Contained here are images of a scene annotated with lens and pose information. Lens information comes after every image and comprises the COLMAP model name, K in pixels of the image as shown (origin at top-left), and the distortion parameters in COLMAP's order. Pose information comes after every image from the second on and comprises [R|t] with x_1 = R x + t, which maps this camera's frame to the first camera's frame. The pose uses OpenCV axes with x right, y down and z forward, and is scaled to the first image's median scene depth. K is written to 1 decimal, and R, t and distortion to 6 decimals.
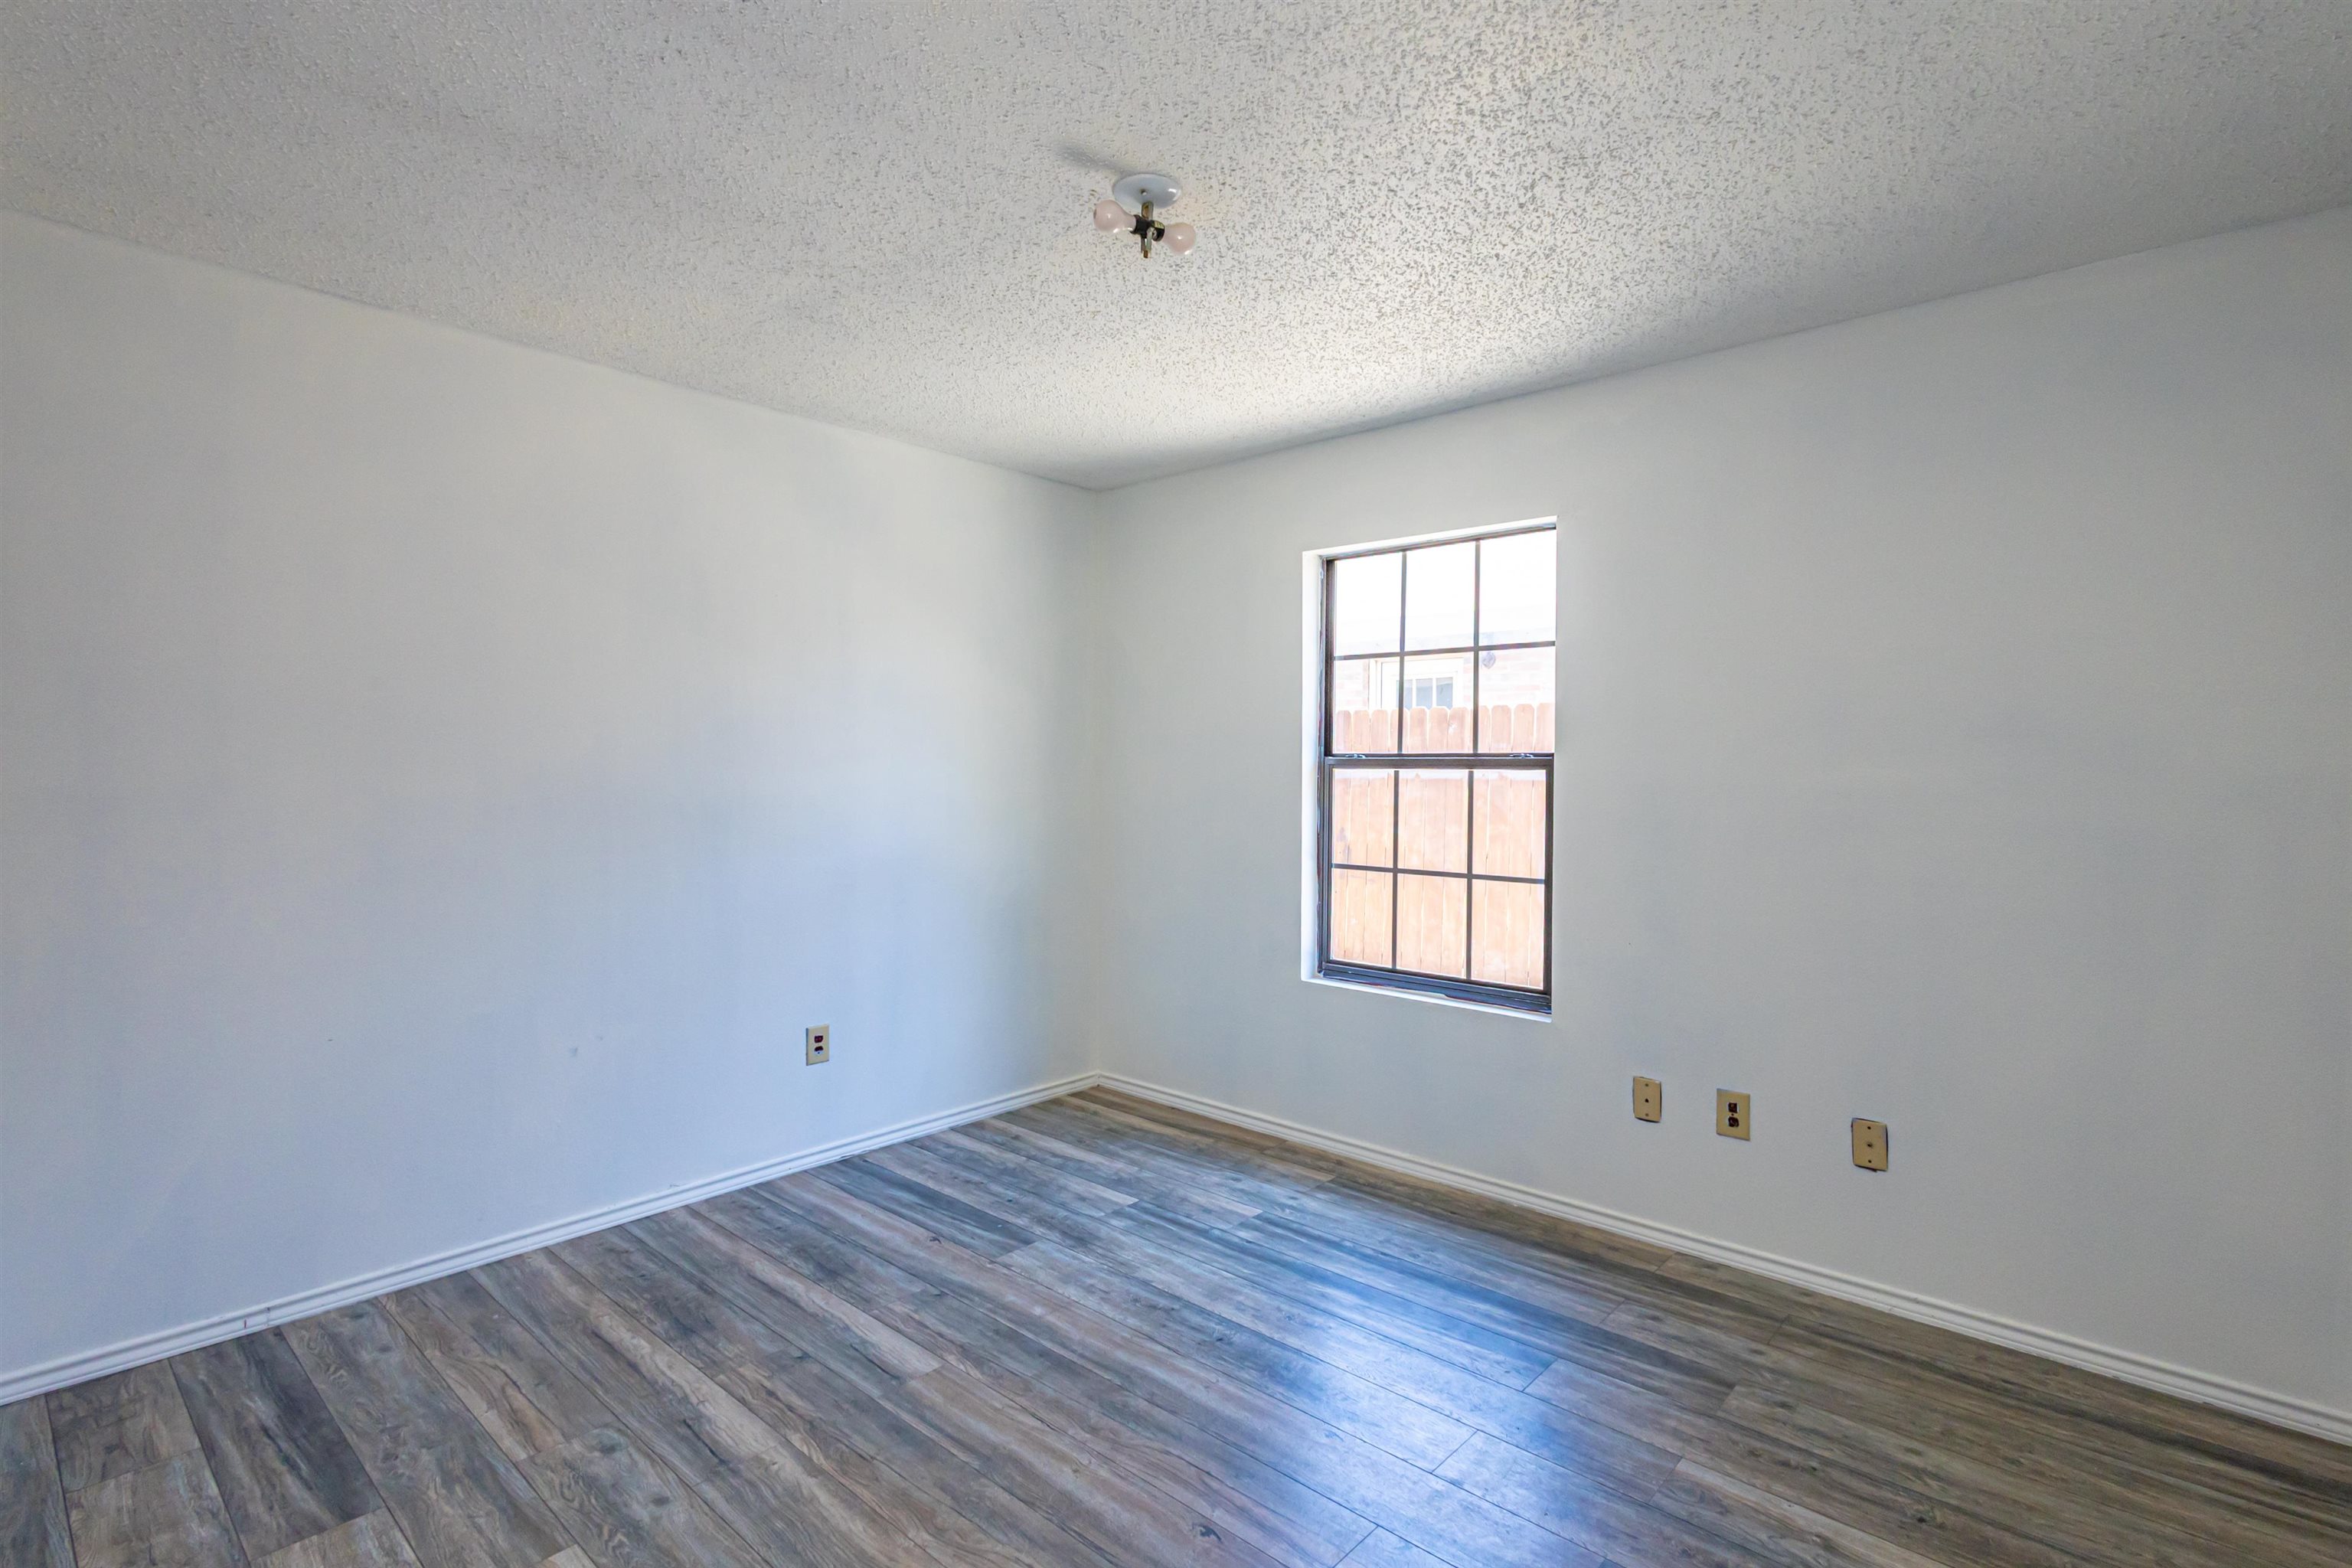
lens RADIAL K [[1091.6, 0, 1176.9], [0, 1091.6, 770.9], [0, 0, 1]] dist [0.009819, -0.002699]
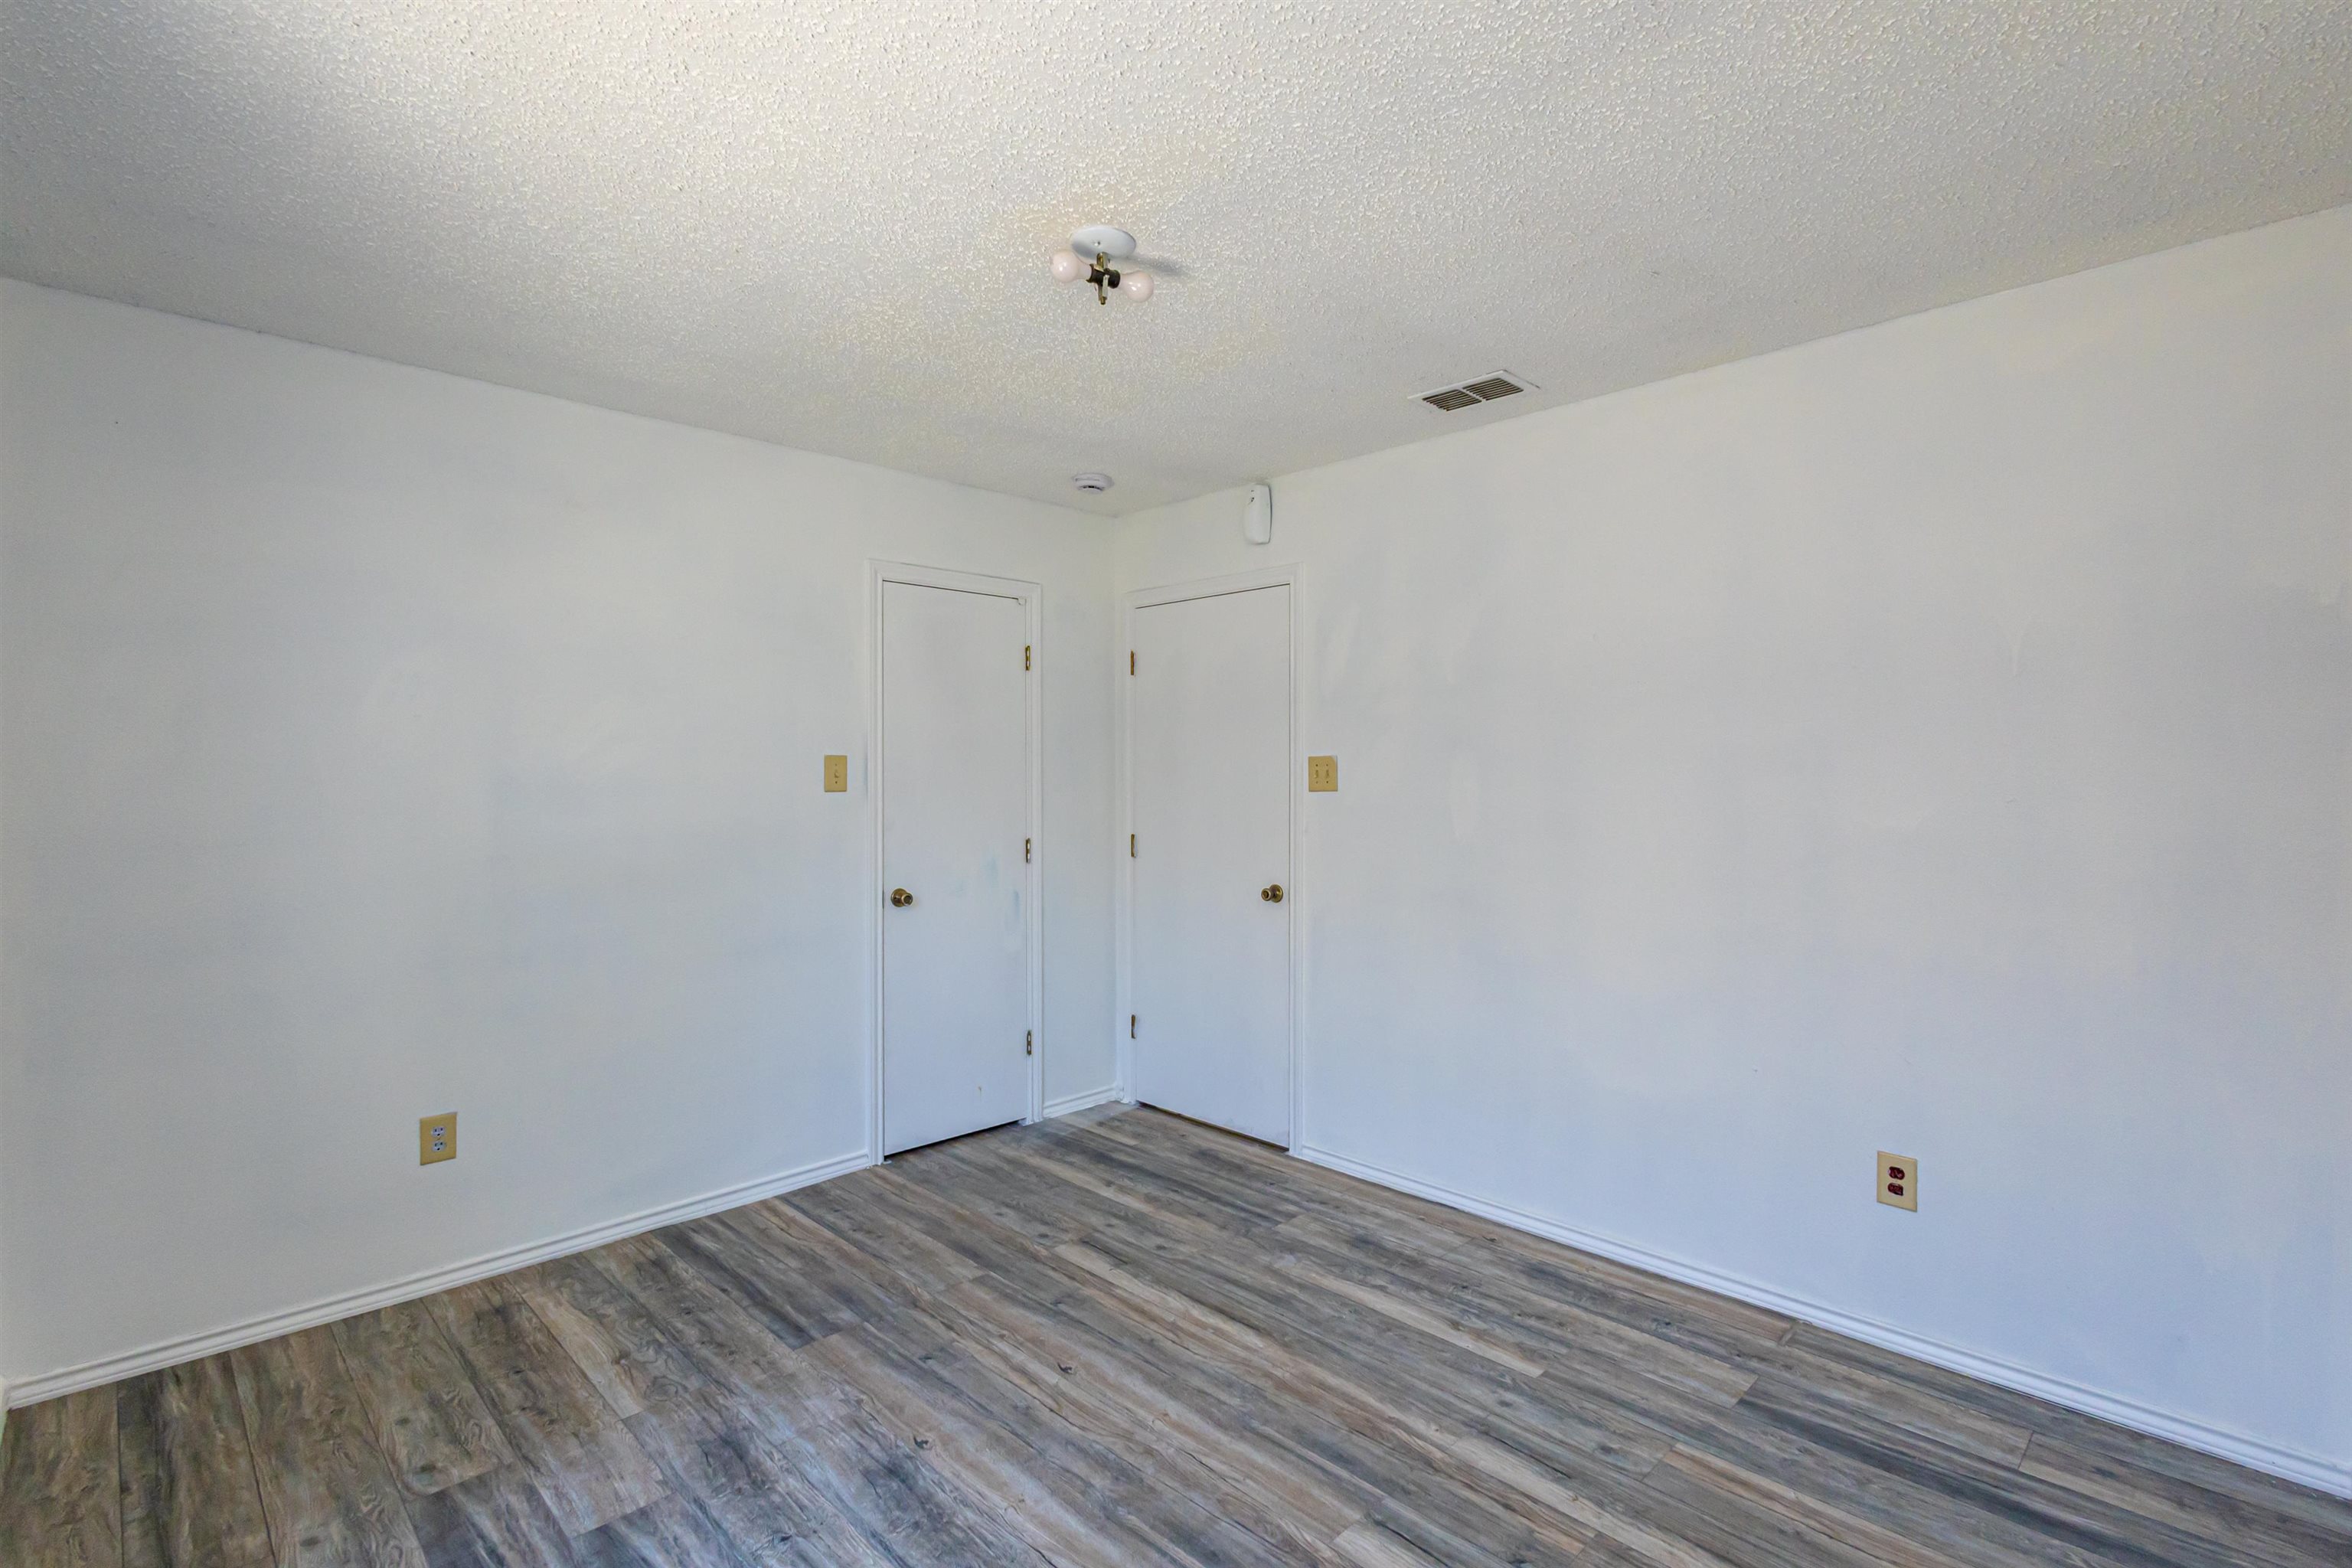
lens RADIAL K [[1091.6, 0, 1185.1], [0, 1091.6, 771.0], [0, 0, 1]] dist [0.009819, -0.002699]
pose [[-0.998437, -0.004133, 0.055728, -0.149368], [-0.003640, 0.999953, 0.008947, -0.037844], [-0.055763, 0.008730, -0.998406, 1.839276]]
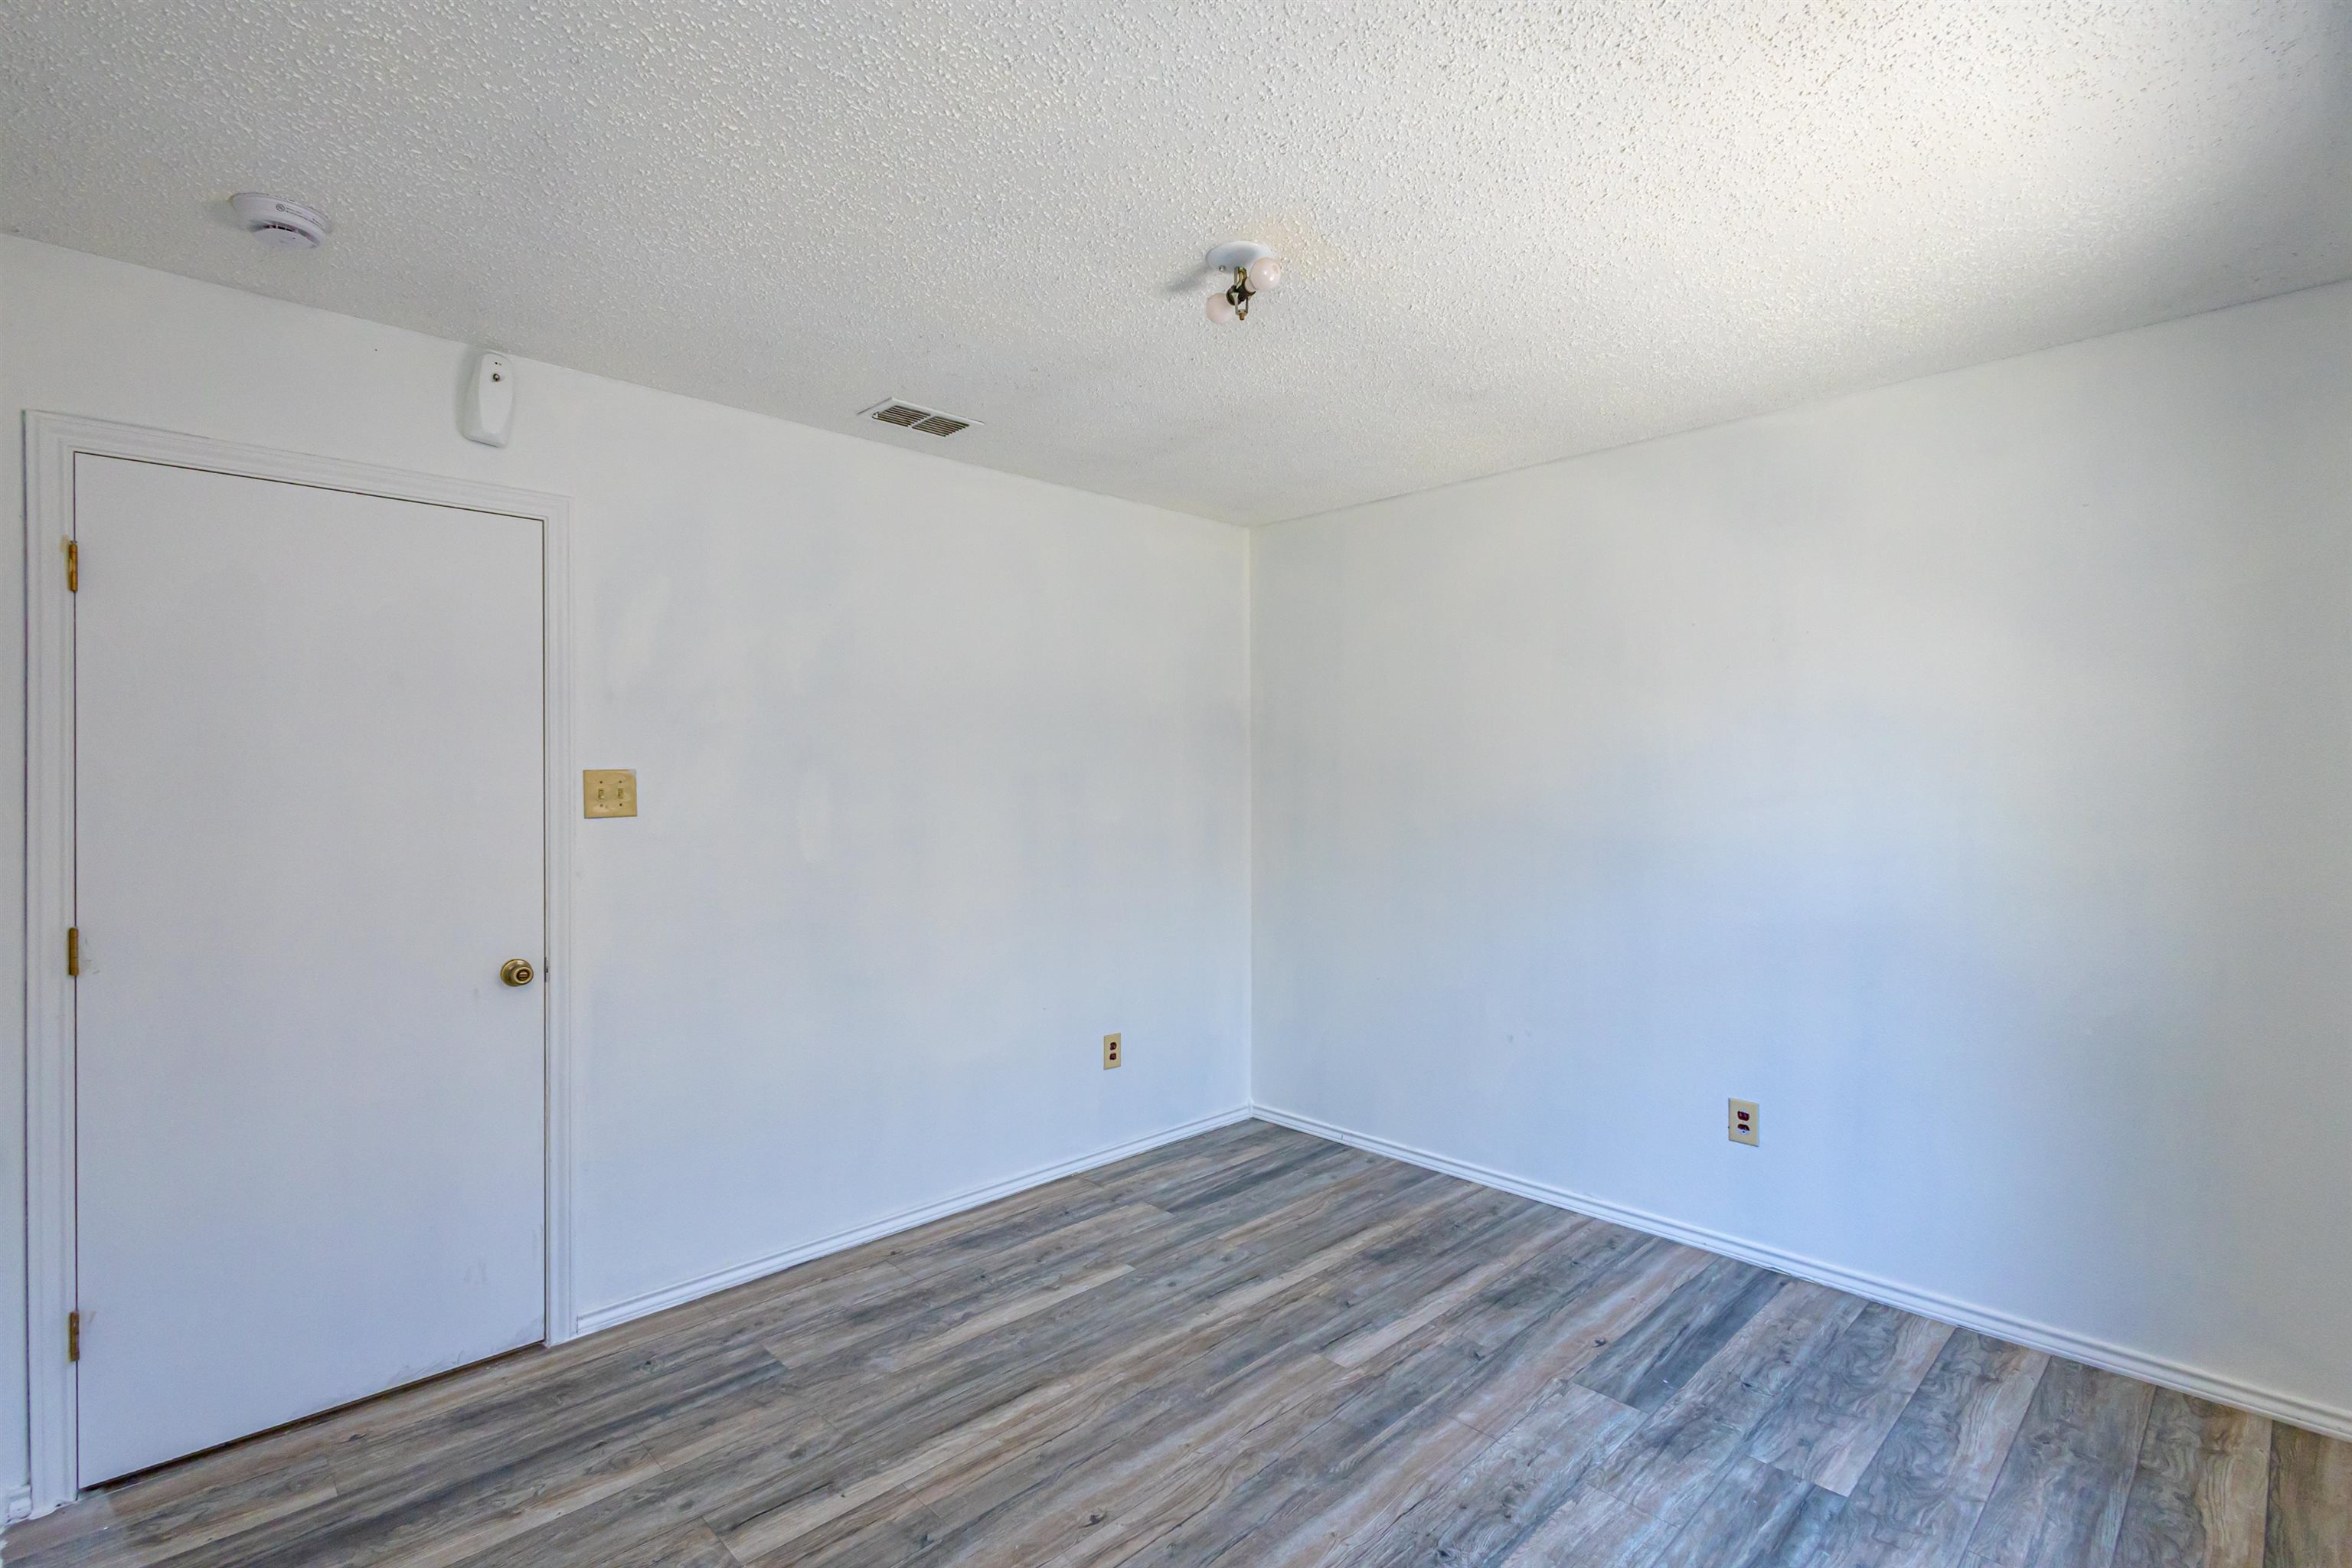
lens RADIAL K [[1091.6, 0, 1176.0], [0, 1091.6, 783.6], [0, 0, 1]] dist [0.009819, -0.002699]
pose [[-0.063970, -0.005501, -0.997937, 0.885785], [-0.001849, 0.999984, -0.005393, -0.026461], [0.997950, 0.001500, -0.063979, 0.911734]]
